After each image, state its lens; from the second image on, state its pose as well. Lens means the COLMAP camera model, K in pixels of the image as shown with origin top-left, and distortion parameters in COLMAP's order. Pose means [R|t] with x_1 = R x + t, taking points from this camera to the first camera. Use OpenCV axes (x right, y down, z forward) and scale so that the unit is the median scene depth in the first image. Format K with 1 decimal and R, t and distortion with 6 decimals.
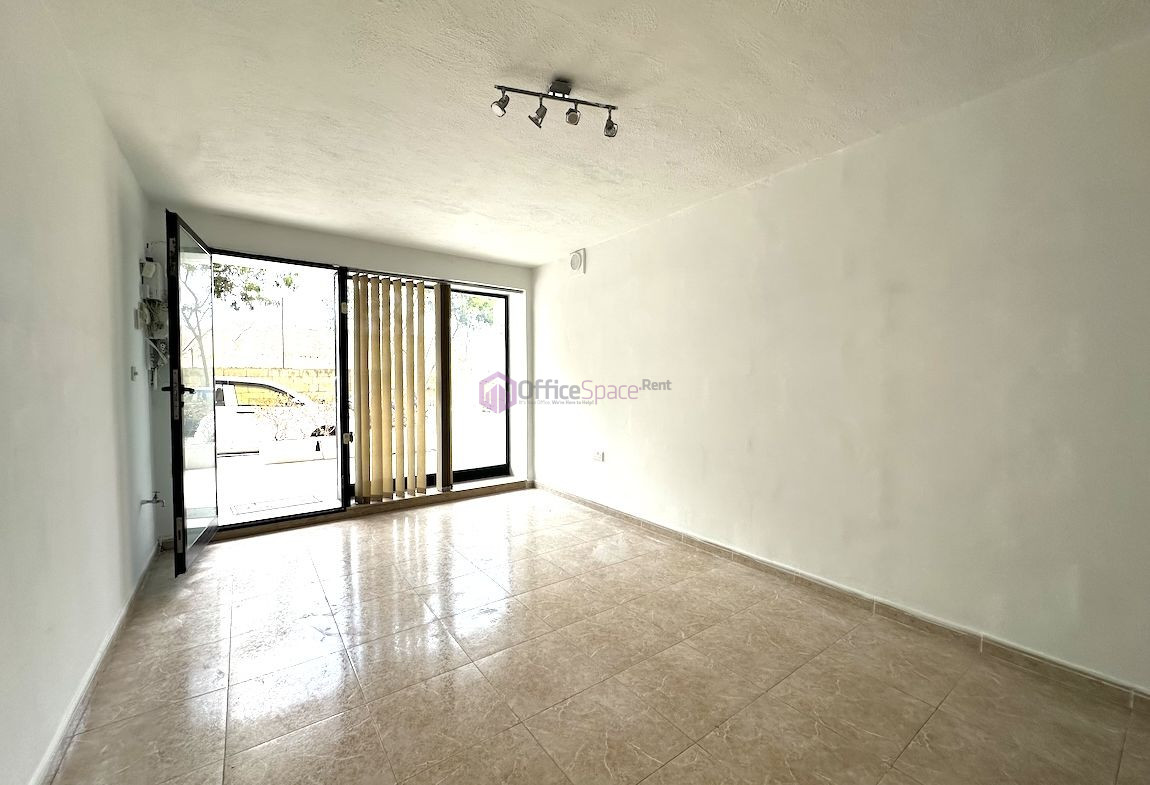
lens RADIAL K [[456.0, 0, 574.8], [0, 456.0, 392.6], [0, 0, 1]] dist [-0.005958, 0.001633]
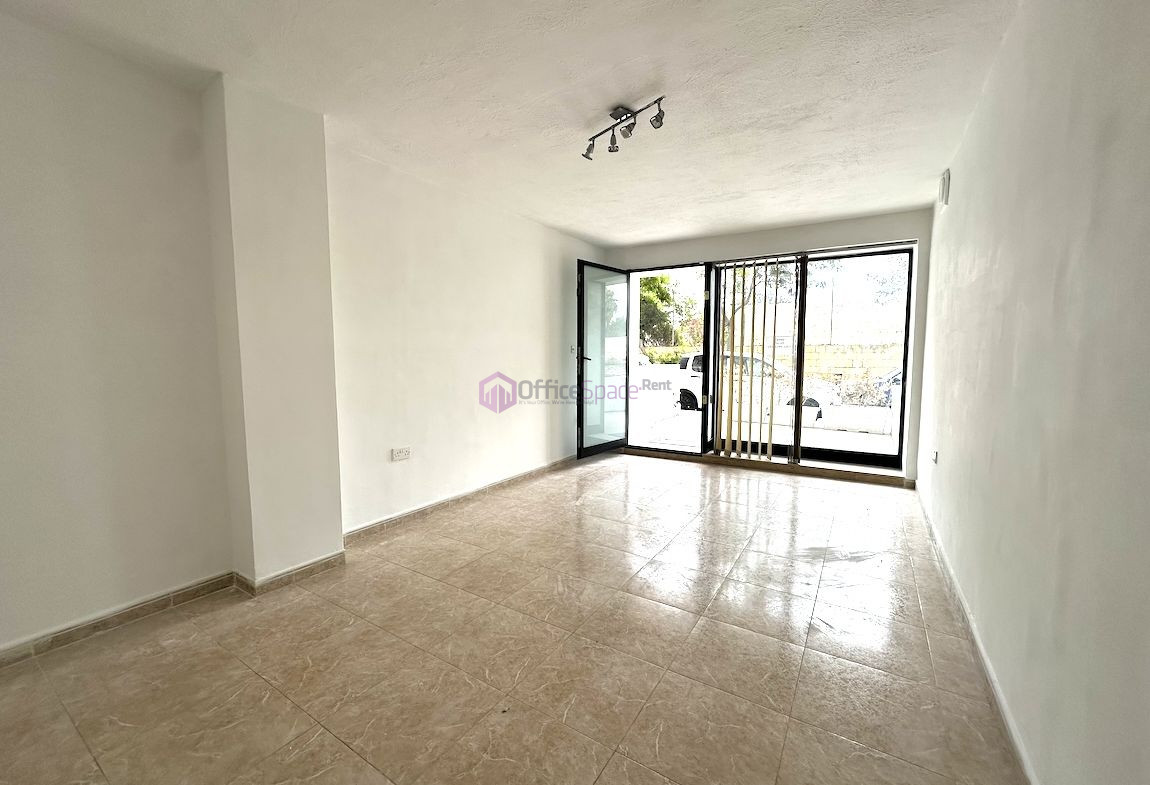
lens RADIAL K [[456.0, 0, 573.7], [0, 456.0, 392.0], [0, 0, 1]] dist [-0.005958, 0.001633]
pose [[0.365306, 0.074767, -0.927880, 0.722105], [-0.028922, 0.997200, 0.068966, 0.003974], [0.930438, 0.001642, 0.366445, 0.273638]]
